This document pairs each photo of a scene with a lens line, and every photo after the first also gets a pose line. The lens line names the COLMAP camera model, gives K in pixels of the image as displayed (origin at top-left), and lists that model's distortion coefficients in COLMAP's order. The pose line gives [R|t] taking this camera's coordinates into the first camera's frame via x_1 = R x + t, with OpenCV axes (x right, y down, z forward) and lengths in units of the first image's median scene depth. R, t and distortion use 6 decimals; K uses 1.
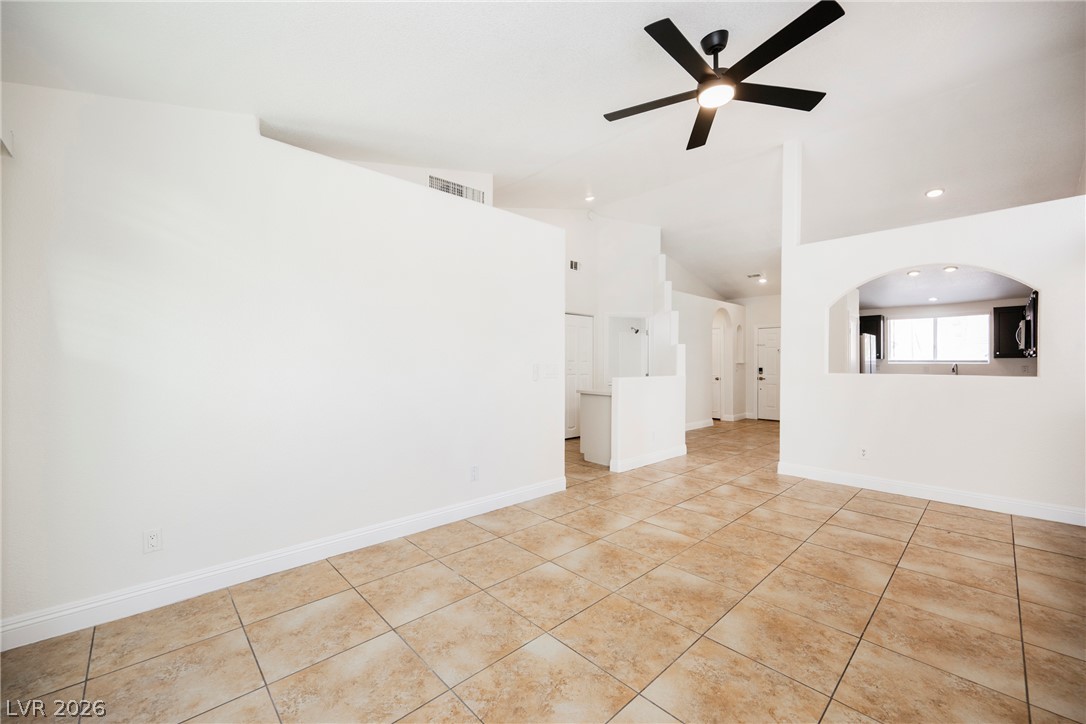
lens RADIAL K [[422.9, 0, 545.4], [0, 422.9, 361.8], [0, 0, 1]] dist [-0.007284, 0.000033]
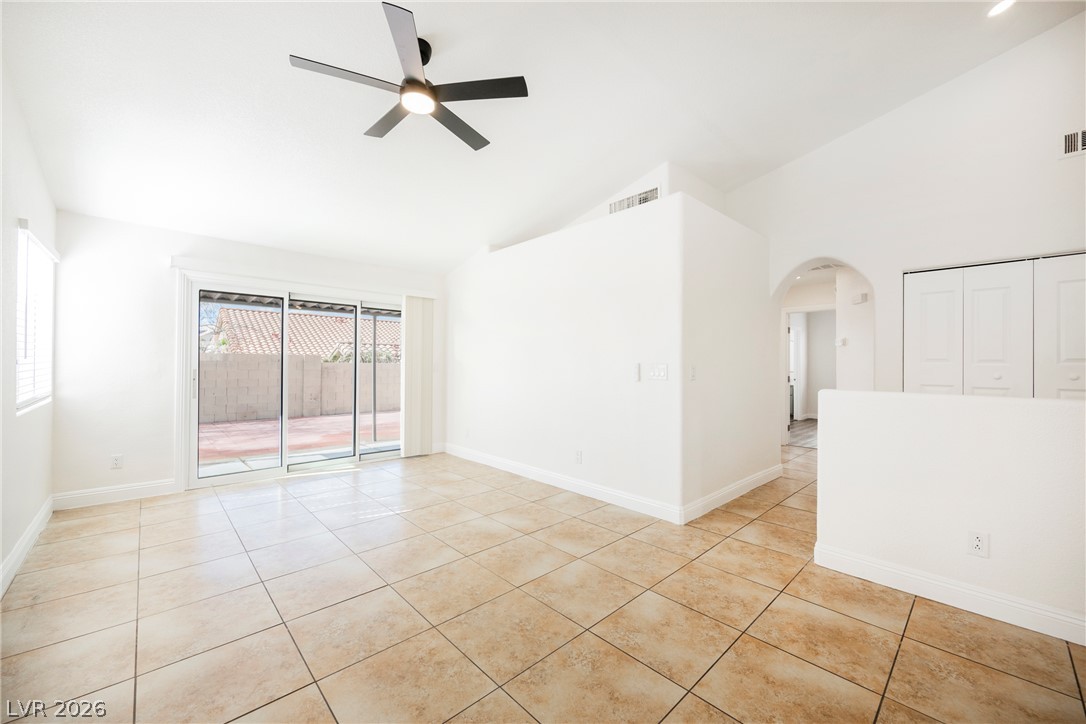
lens RADIAL K [[422.9, 0, 553.1], [0, 422.9, 359.6], [0, 0, 1]] dist [-0.007284, 0.000033]
pose [[0.022547, -0.007462, -0.999718, 1.046415], [-0.005672, 0.999955, -0.007592, 0.005111], [0.999730, 0.005841, 0.022503, 0.945487]]
